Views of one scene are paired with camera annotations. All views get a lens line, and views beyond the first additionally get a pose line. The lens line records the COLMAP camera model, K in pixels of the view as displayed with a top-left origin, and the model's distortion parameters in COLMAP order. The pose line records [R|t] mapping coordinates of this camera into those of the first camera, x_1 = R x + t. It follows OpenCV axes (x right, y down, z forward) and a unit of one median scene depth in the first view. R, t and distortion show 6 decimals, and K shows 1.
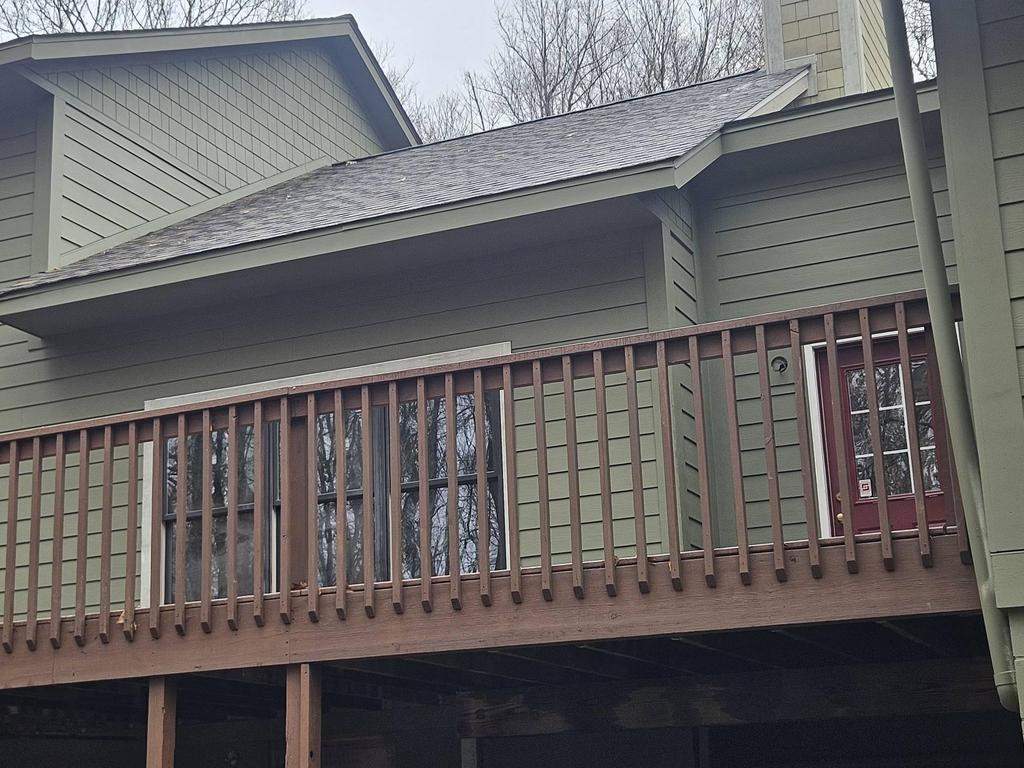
lens RADIAL K [[1665.5, 0, 512.0], [0, 1665.5, 384.0], [0, 0, 1]] dist [0.017788, 0.060592]
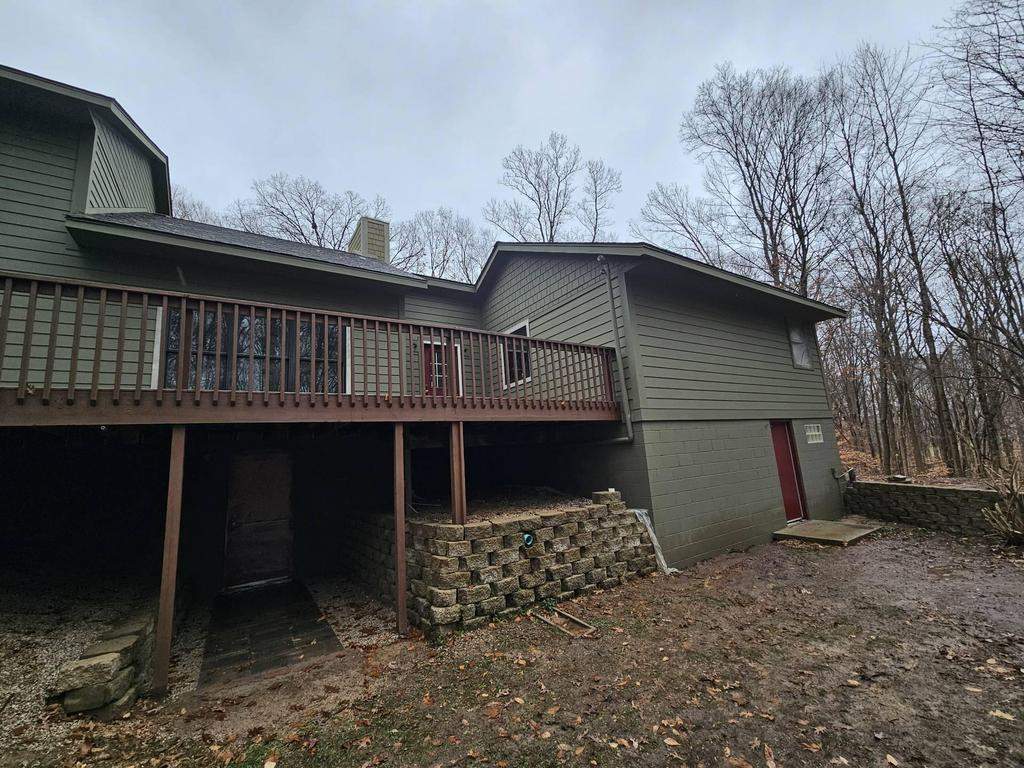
lens RADIAL K [[422.2, 0, 515.3], [0, 422.2, 380.7], [0, 0, 1]] dist [-0.001770, 0.000167]
pose [[0.539688, 0.152748, 0.827892, -0.674584], [-0.173357, 0.982490, -0.068264, 0.126813], [-0.823823, -0.106680, 0.556718, 0.496157]]
